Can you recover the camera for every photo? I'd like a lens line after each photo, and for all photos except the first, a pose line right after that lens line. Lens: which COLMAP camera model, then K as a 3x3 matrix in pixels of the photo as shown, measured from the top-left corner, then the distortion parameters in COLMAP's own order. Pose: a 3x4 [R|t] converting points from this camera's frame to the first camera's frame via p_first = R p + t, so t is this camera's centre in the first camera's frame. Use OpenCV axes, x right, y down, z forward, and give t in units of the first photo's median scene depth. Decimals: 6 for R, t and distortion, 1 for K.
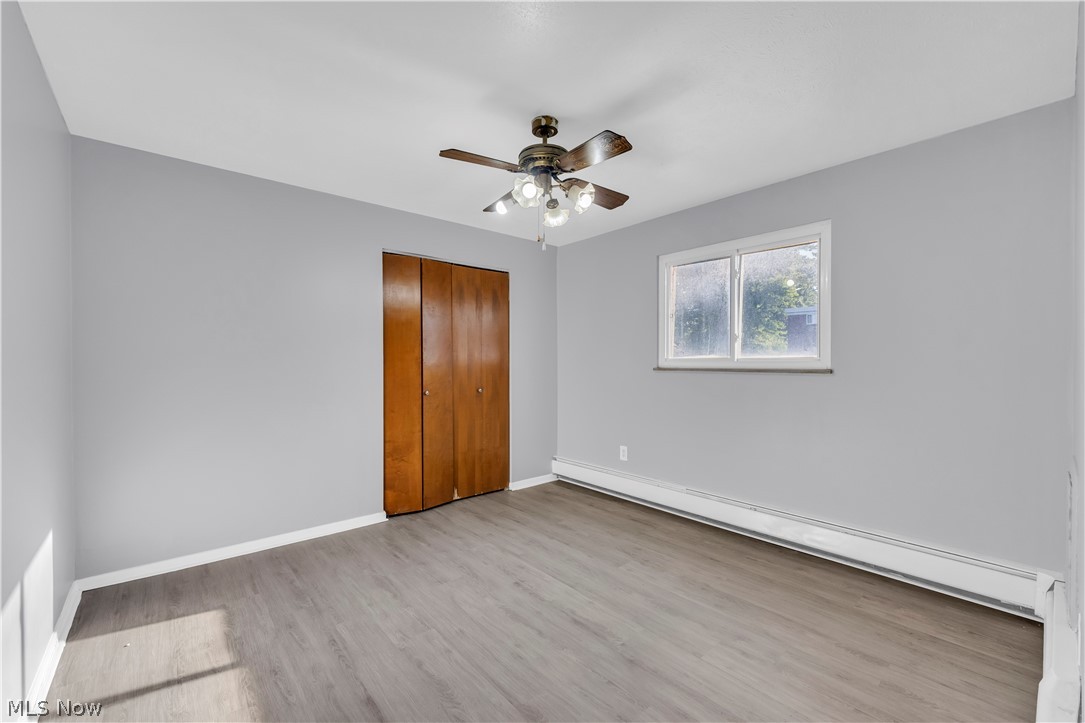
lens RADIAL K [[445.5, 0, 541.4], [0, 445.5, 362.1], [0, 0, 1]] dist [-0.006385, -0.000189]
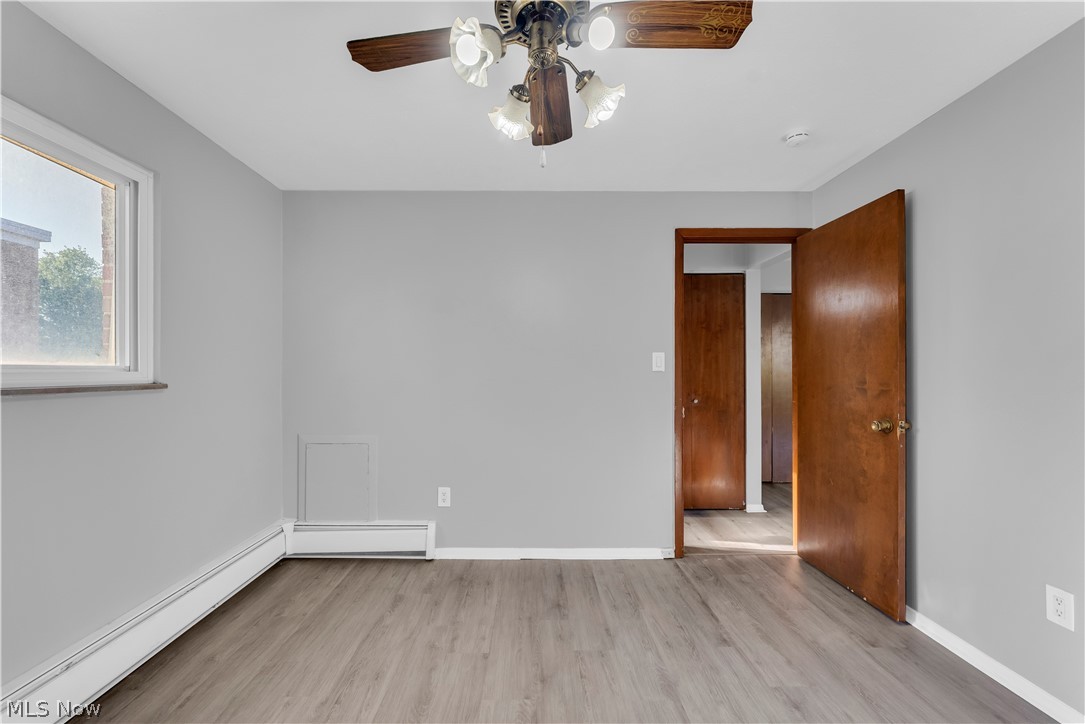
lens RADIAL K [[445.5, 0, 541.8], [0, 445.5, 364.9], [0, 0, 1]] dist [-0.006385, -0.000189]
pose [[-0.761324, 0.005260, 0.648350, -0.390625], [0.004416, 0.999986, -0.002927, -0.008038], [-0.648356, 0.000635, -0.761337, 1.598682]]
